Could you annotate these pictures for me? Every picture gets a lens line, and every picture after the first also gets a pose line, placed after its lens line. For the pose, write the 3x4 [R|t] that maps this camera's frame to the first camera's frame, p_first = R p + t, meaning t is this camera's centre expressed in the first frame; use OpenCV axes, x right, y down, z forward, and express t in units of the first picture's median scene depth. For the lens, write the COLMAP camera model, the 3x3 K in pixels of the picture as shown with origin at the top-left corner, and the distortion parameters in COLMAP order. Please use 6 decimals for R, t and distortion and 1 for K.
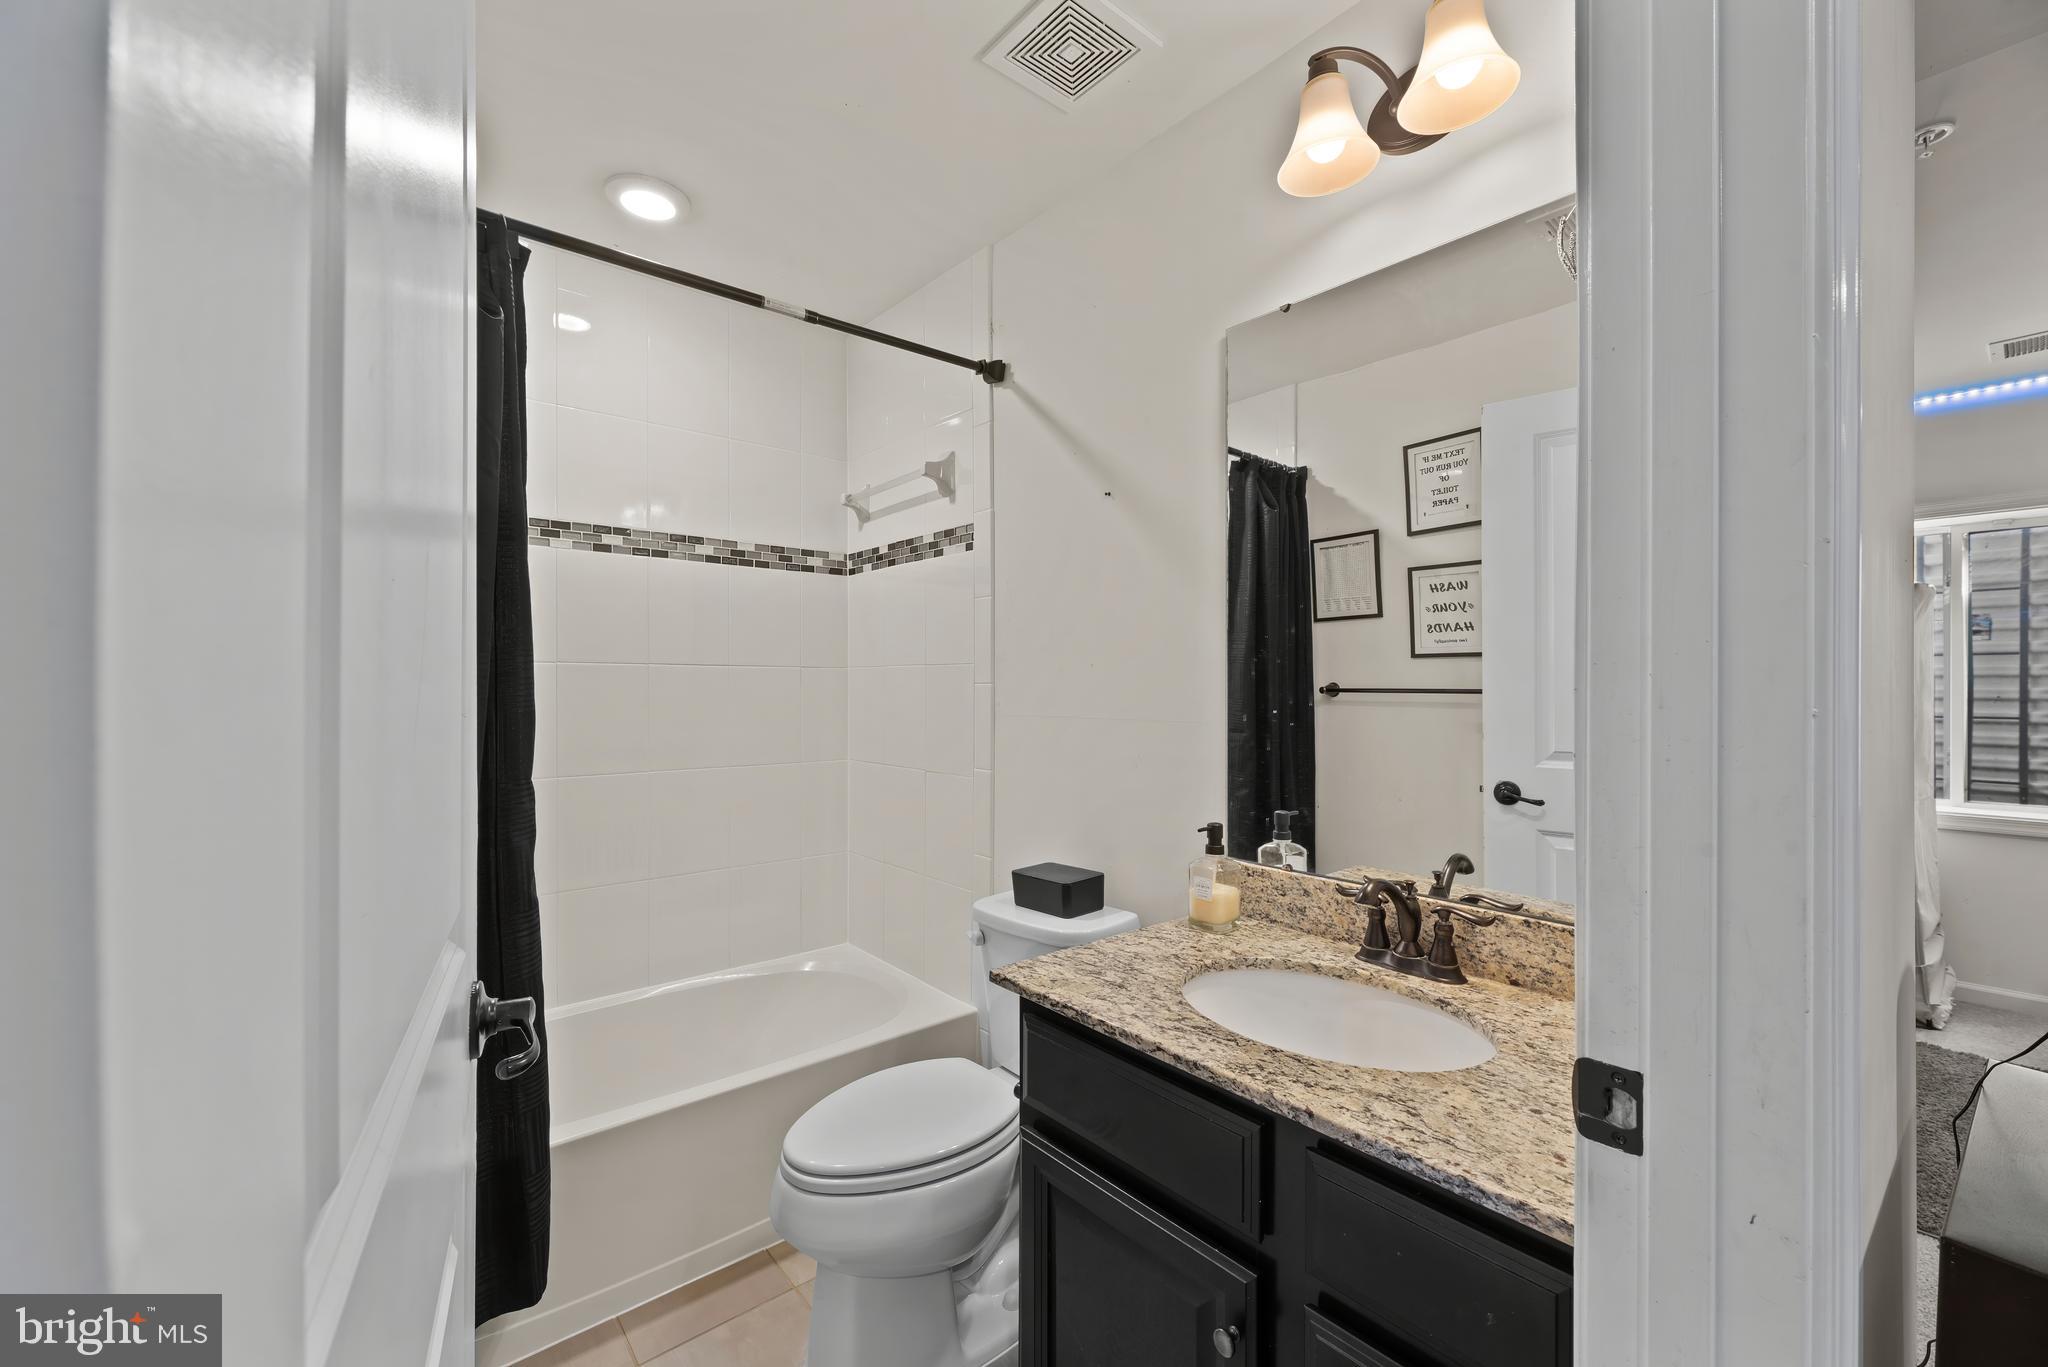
lens RADIAL K [[822.9, 0, 1023.1], [0, 822.9, 687.8], [0, 0, 1]] dist [-0.000523, 0.000685]
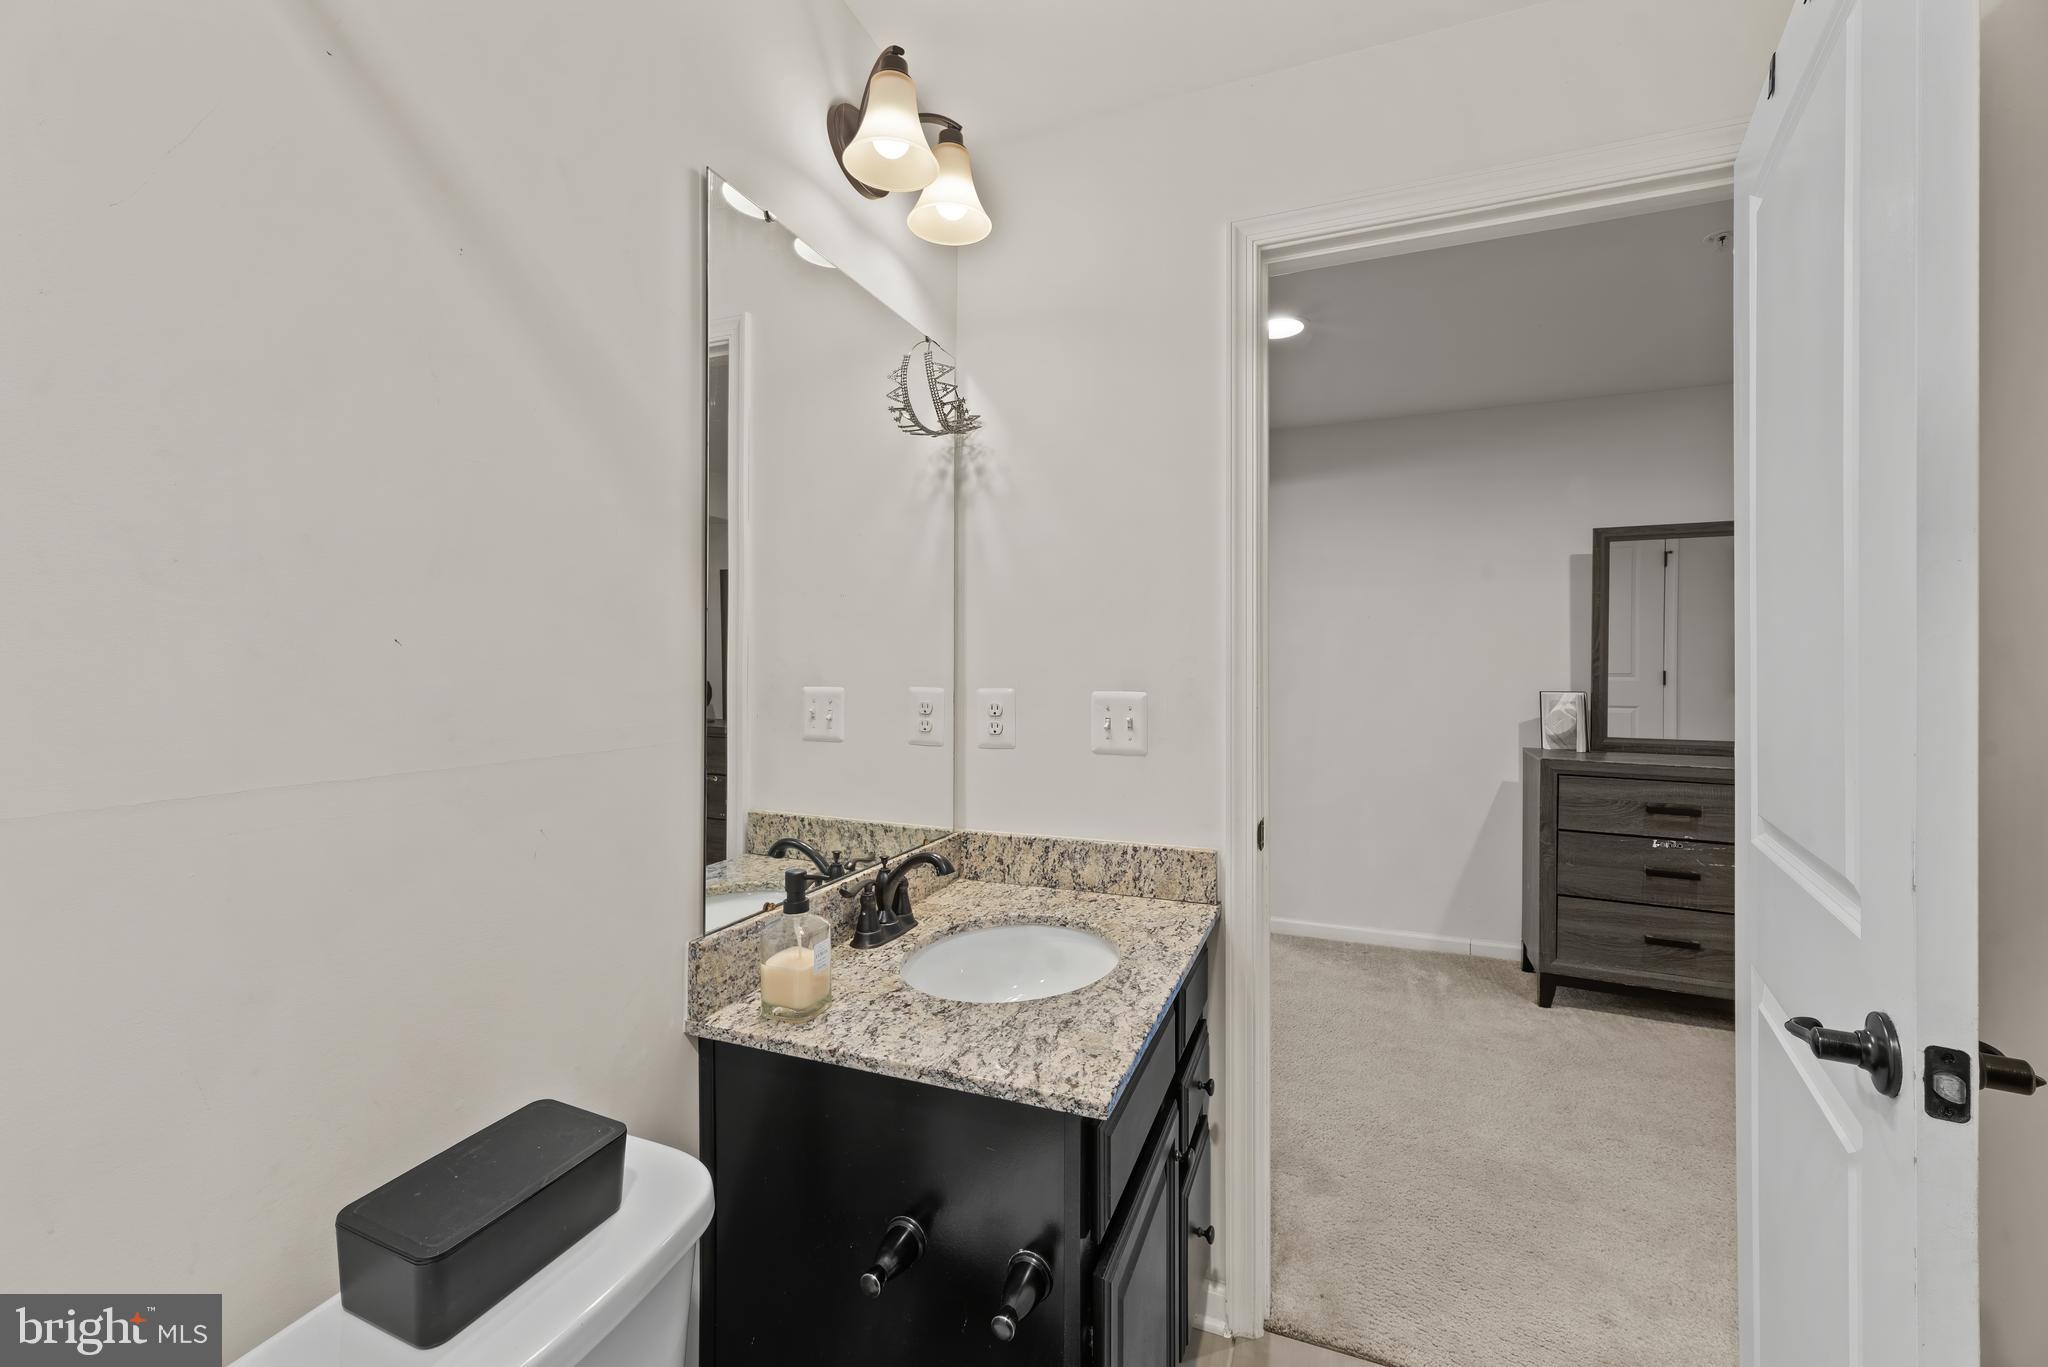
lens RADIAL K [[822.9, 0, 1020.2], [0, 822.9, 671.0], [0, 0, 1]] dist [-0.000523, 0.000685]
pose [[-0.469969, -0.008842, 0.882639, -0.649961], [-0.003467, 0.999961, 0.008171, -0.029396], [-0.882676, 0.000780, -0.469981, 1.468937]]
